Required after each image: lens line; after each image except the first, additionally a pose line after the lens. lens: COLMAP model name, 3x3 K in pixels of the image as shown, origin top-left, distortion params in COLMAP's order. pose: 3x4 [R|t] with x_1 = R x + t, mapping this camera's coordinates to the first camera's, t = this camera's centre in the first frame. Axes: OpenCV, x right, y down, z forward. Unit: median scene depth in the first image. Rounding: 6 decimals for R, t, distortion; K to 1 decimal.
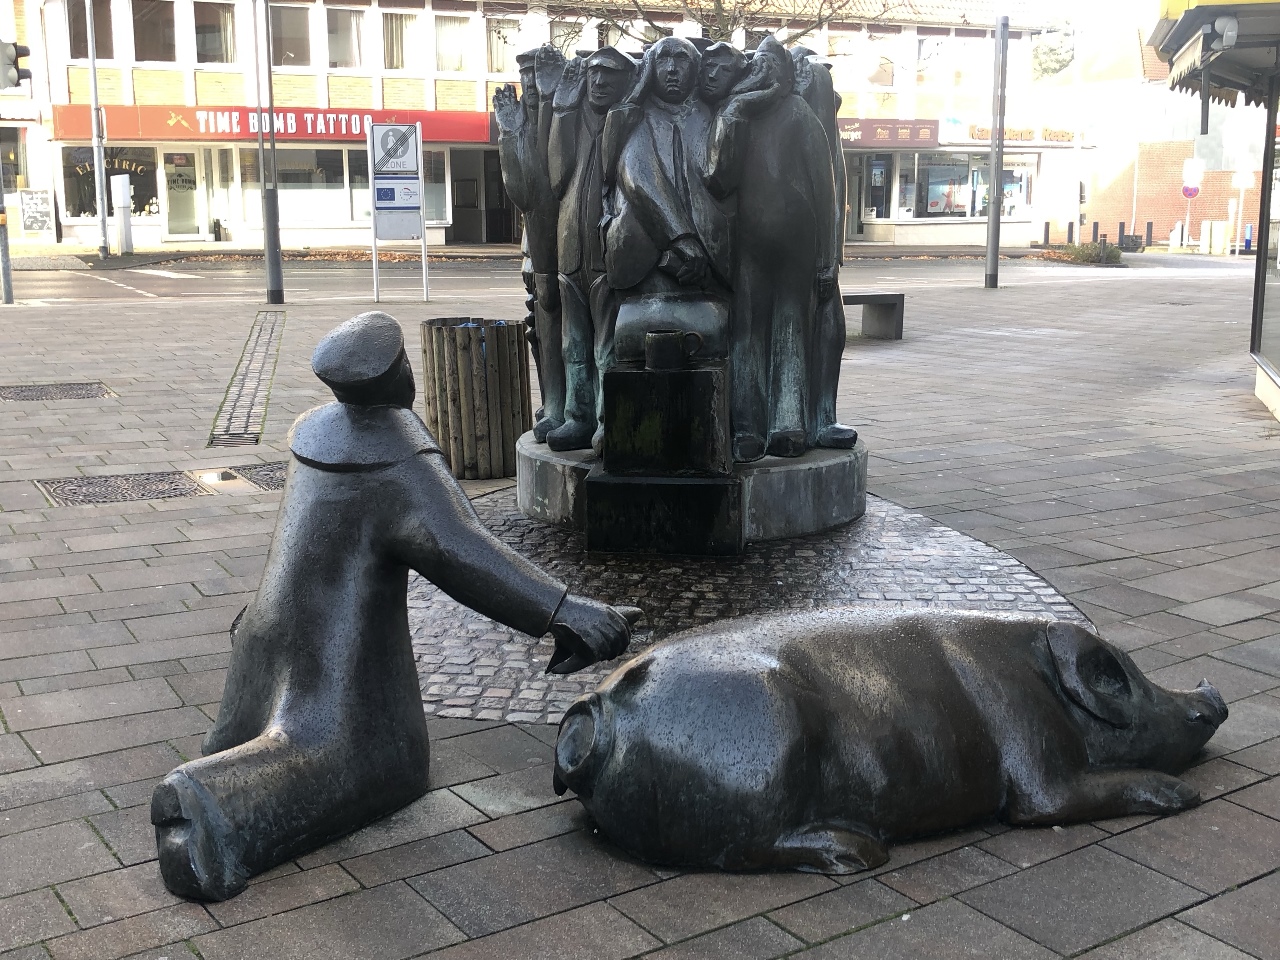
lens RADIAL K [[1508.6, 0, 640.0], [0, 1508.6, 480.0], [0, 0, 1]] dist [0.062139, -0.010300]
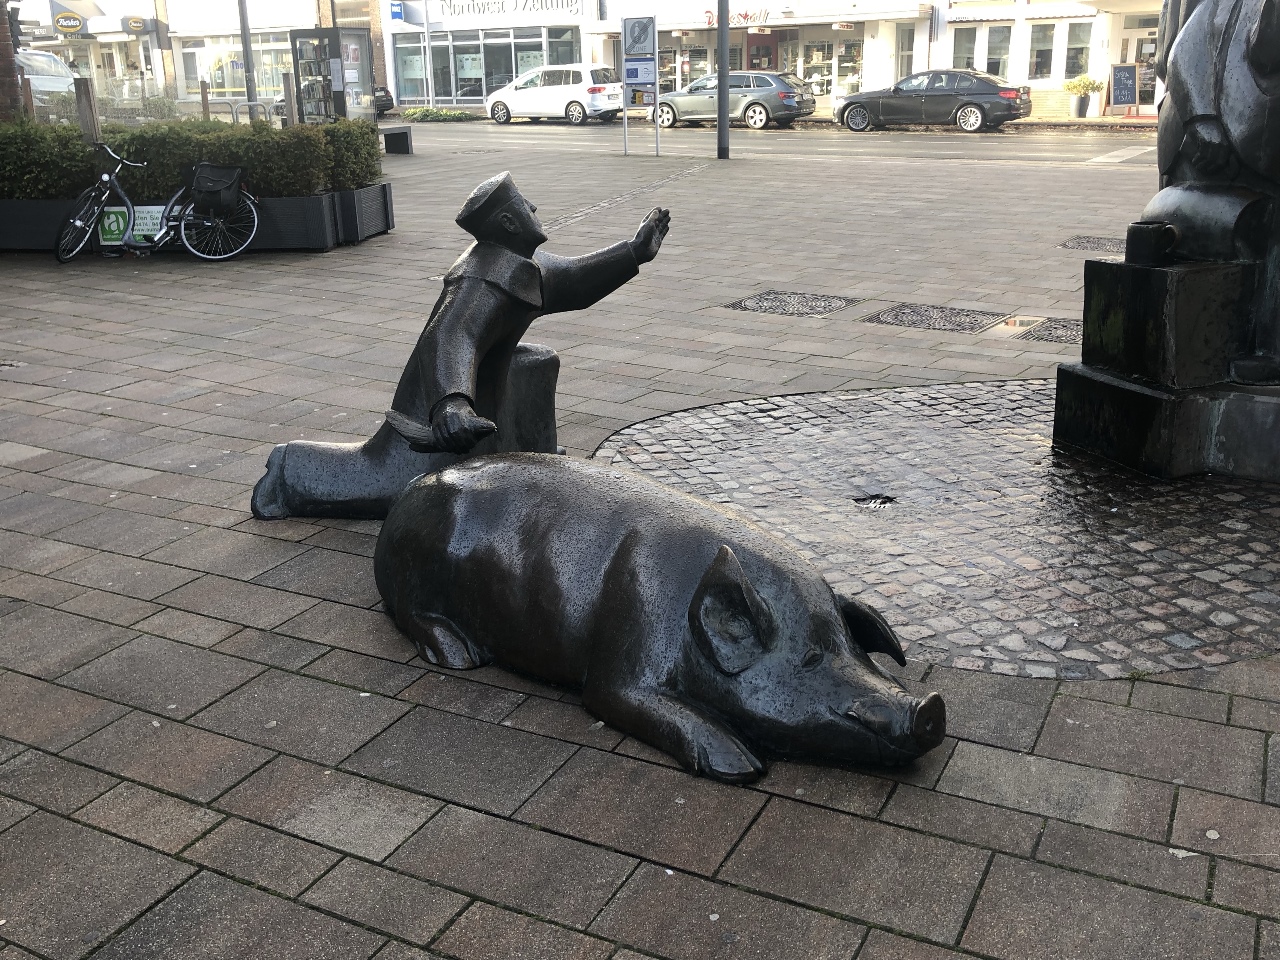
lens RADIAL K [[1243.3, 0, 641.9], [0, 1243.3, 441.4], [0, 0, 1]] dist [0.084385, -0.193840]
pose [[0.473041, 0.238166, -0.848239, 0.555610], [-0.152071, 0.970391, 0.187658, -0.066324], [0.867817, 0.040223, 0.495253, 0.355285]]
